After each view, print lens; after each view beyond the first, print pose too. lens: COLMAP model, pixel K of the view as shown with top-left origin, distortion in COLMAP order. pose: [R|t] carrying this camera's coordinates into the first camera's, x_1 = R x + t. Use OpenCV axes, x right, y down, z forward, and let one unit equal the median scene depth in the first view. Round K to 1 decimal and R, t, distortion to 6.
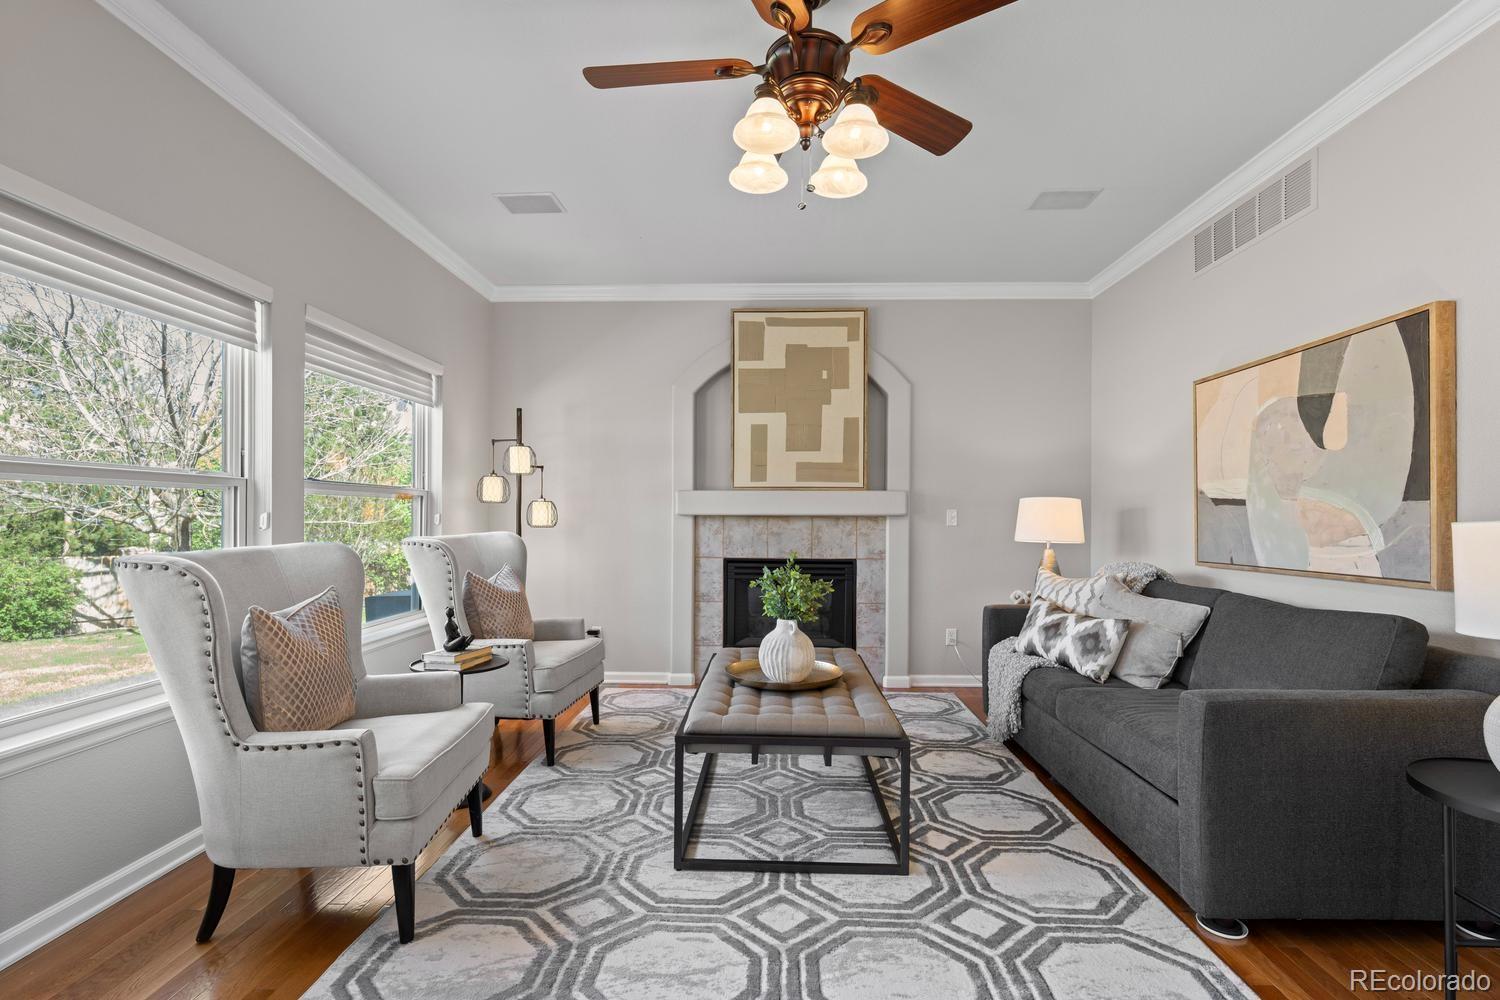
lens RADIAL K [[668.4, 0, 748.2], [0, 668.4, 519.4], [0, 0, 1]] dist [-0.006111, 0.000107]
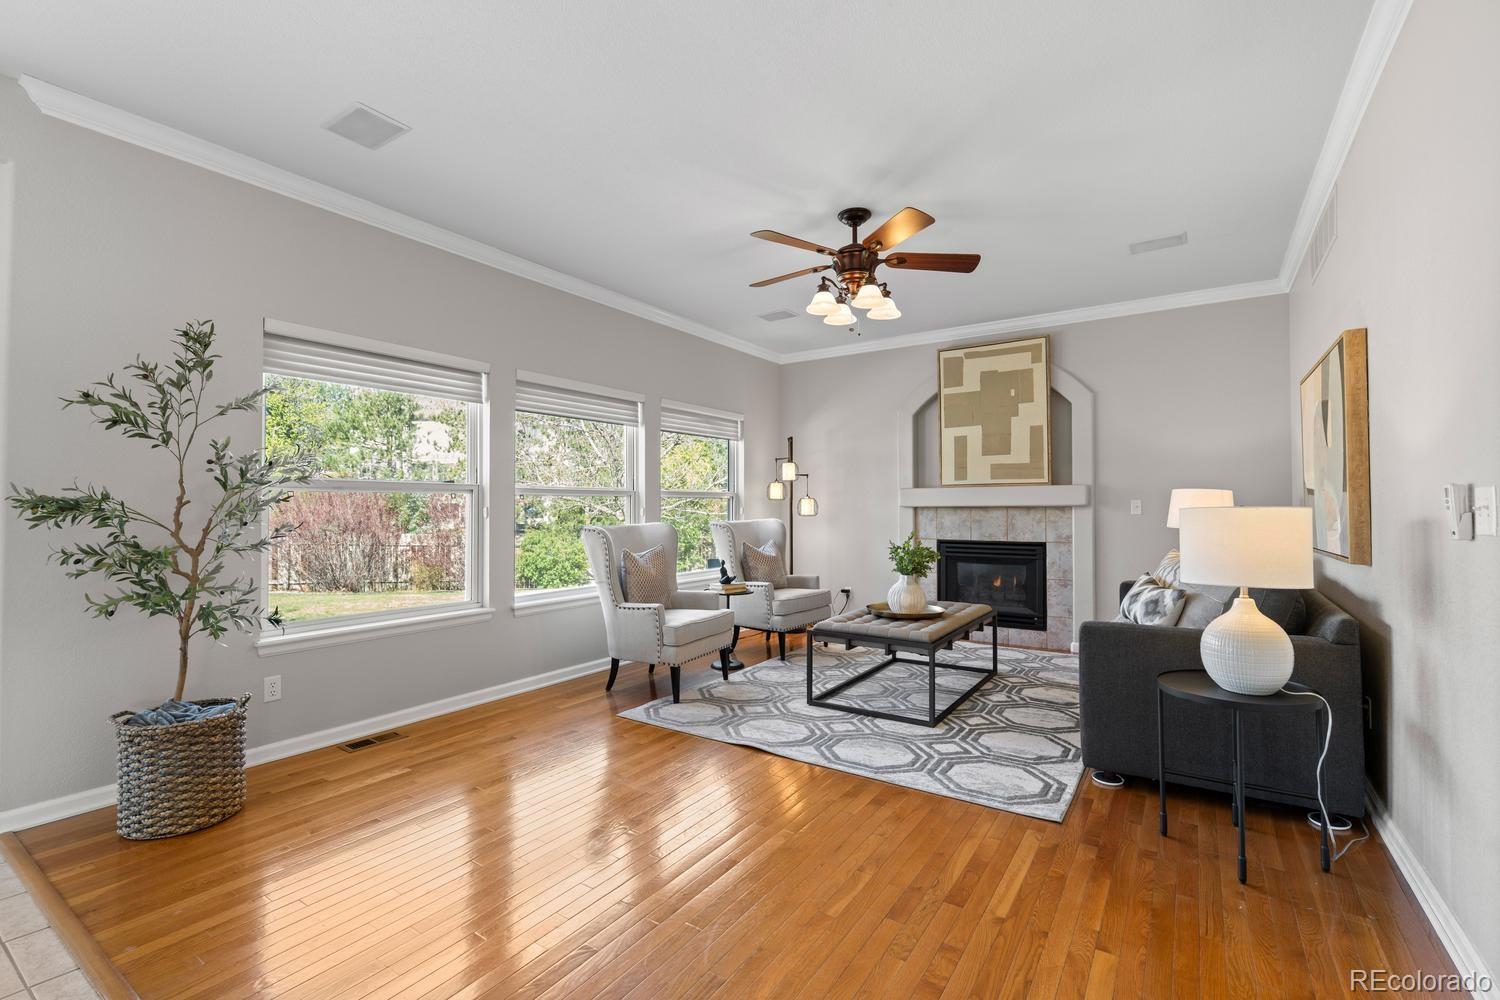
lens RADIAL K [[665.3, 0, 750.0], [0, 665.3, 500.0], [0, 0, 1]] dist [-0.000356, -0.000033]
pose [[0.846426, -0.013929, -0.532325, 0.387946], [0.005103, 0.999824, -0.018048, 0.002352], [0.532482, 0.012560, 0.846348, -0.327499]]
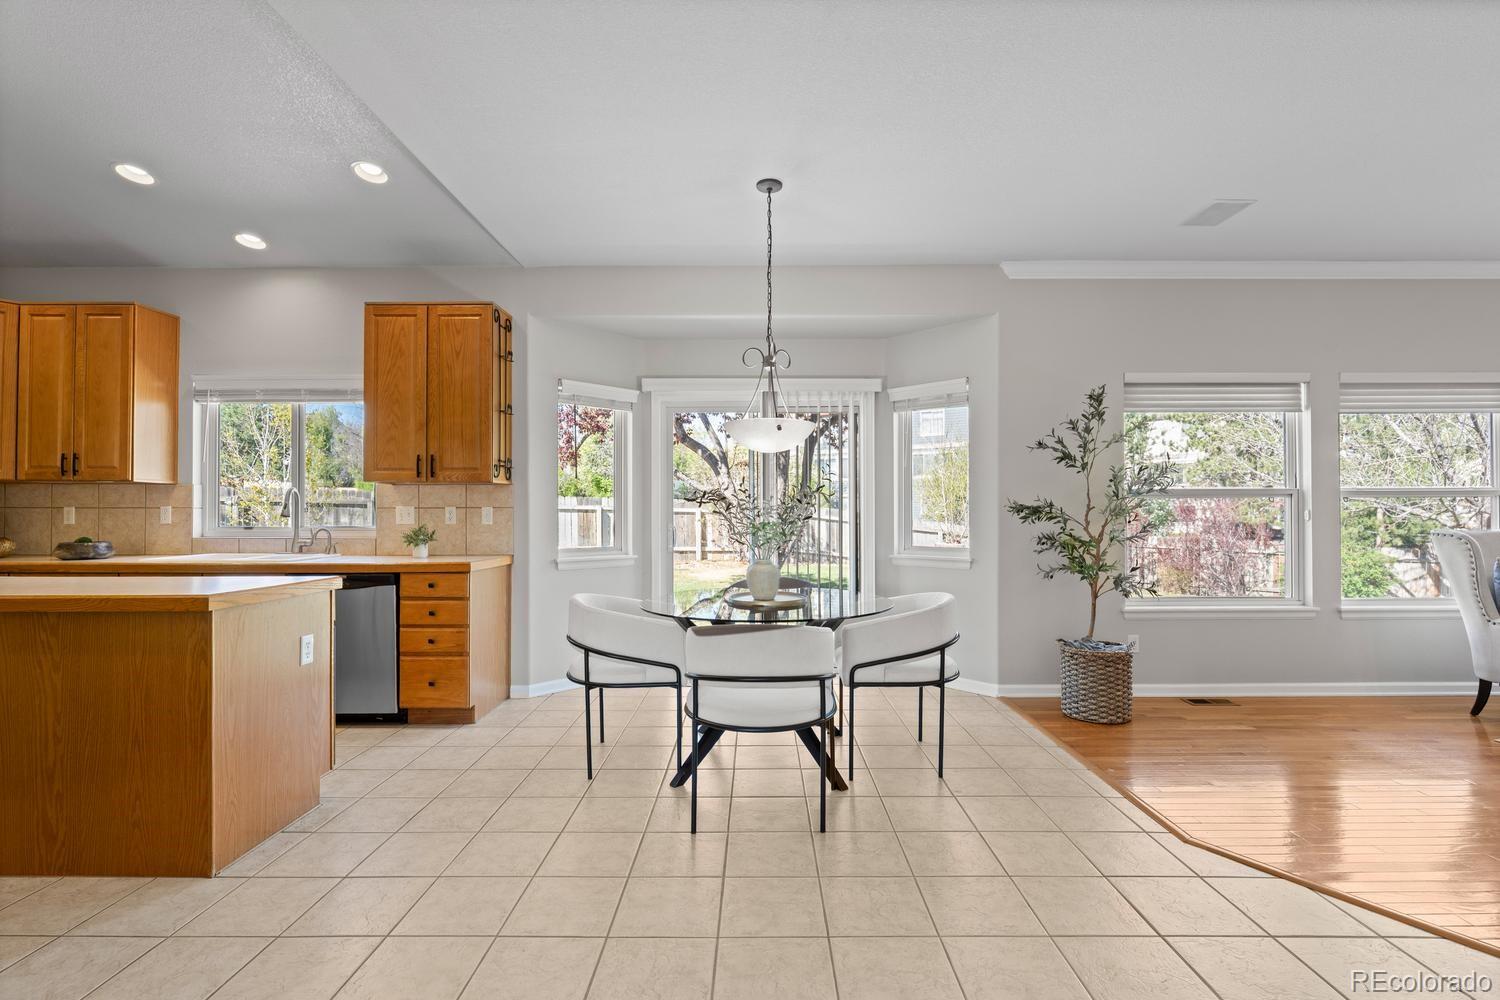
lens RADIAL K [[670.3, 0, 753.4], [0, 670.3, 506.1], [0, 0, 1]] dist [-0.006709, 0.000027]
pose [[0.024173, -0.015078, -0.999594, 0.549521], [-0.000660, 0.999886, -0.015098, 0.003045], [0.999708, 0.001025, 0.024160, -0.590634]]
